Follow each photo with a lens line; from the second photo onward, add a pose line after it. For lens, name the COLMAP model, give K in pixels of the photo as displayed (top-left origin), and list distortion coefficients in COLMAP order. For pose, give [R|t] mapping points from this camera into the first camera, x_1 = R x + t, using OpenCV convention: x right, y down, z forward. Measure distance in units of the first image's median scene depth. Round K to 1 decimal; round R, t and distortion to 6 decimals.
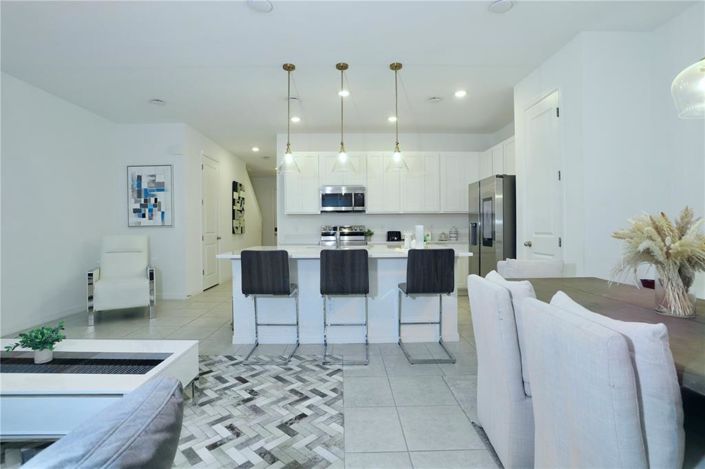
lens RADIAL K [[340.5, 0, 351.7], [0, 340.5, 238.3], [0, 0, 1]] dist [-0.004154, -0.000114]
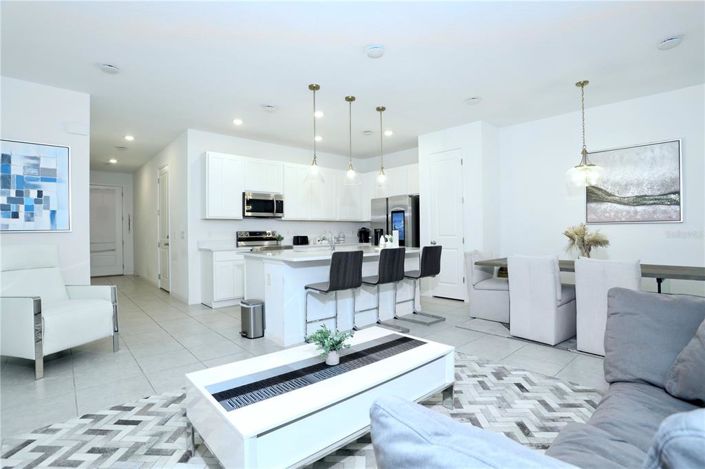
lens RADIAL K [[340.2, 0, 352.5], [0, 340.2, 234.5], [0, 0, 1]] dist [0.000664, 0.000316]
pose [[0.764051, -0.004777, 0.645139, -0.536716], [0.024183, 0.999482, -0.021239, 0.001966], [-0.644703, 0.031829, 0.763770, 0.057816]]
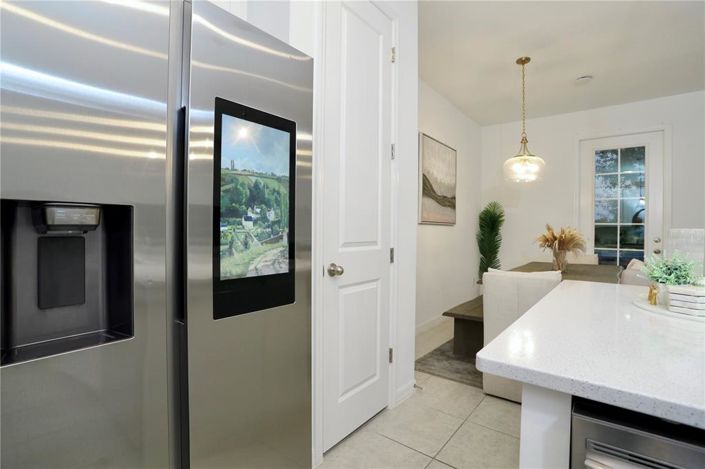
lens RADIAL K [[340.2, 0, 352.5], [0, 340.2, 234.5], [0, 0, 1]] dist [0.000664, 0.000316]
pose [[-0.779826, -0.009292, 0.625928, 0.165252], [0.015265, 0.999310, 0.033853, -0.032097], [-0.625811, 0.035954, -0.779146, 0.970571]]
